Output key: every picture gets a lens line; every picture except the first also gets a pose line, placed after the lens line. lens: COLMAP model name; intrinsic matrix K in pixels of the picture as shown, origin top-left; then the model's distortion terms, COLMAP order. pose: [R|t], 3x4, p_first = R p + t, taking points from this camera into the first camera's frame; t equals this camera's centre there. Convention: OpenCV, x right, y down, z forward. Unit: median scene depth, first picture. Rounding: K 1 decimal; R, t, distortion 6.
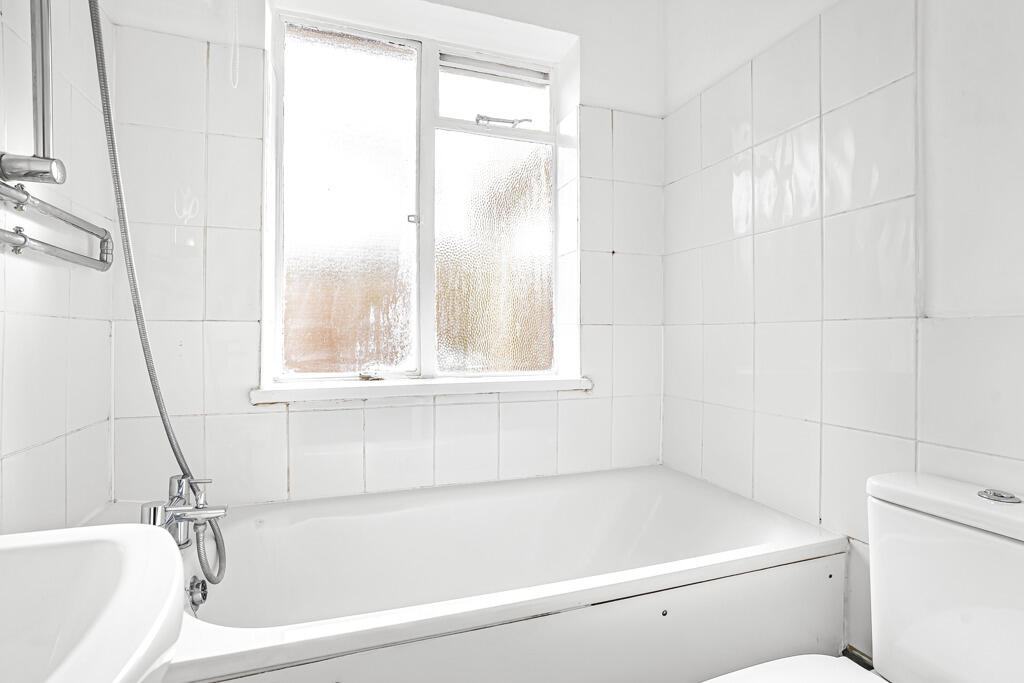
lens RADIAL K [[491.7, 0, 512.6], [0, 491.7, 340.3], [0, 0, 1]] dist [-0.012376, 0.005559]
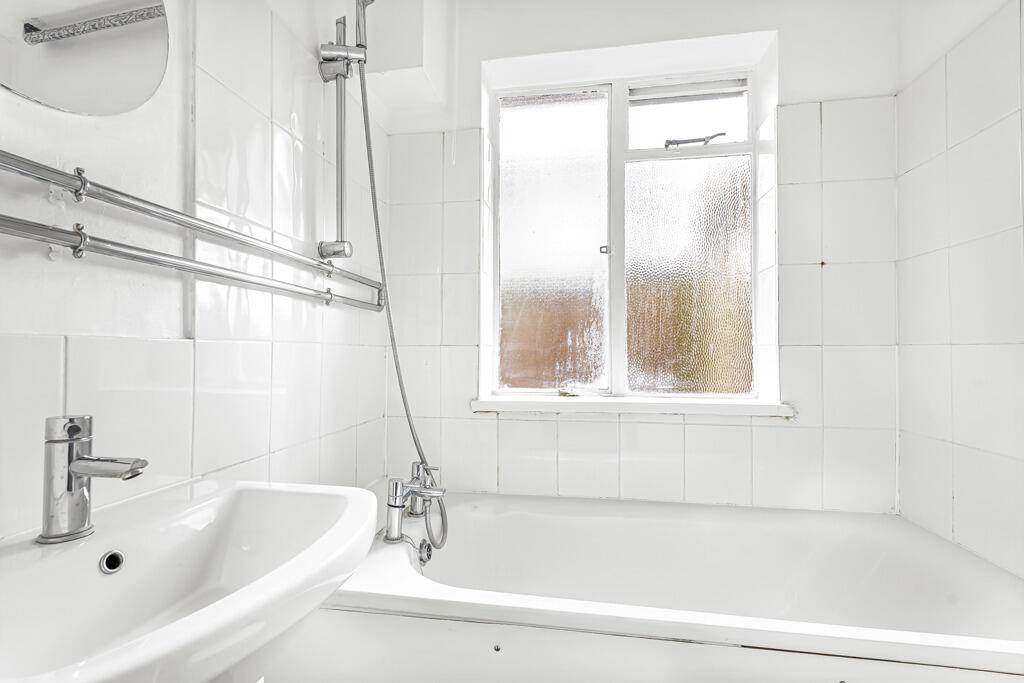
lens RADIAL K [[465.7, 0, 515.1], [0, 465.7, 351.1], [0, 0, 1]] dist [0.010018, 0.000018]
pose [[0.877891, -0.002597, -0.478853, 0.121495], [-0.001449, 0.999966, -0.008080, -0.013802], [0.478858, 0.007787, 0.877858, 0.000518]]
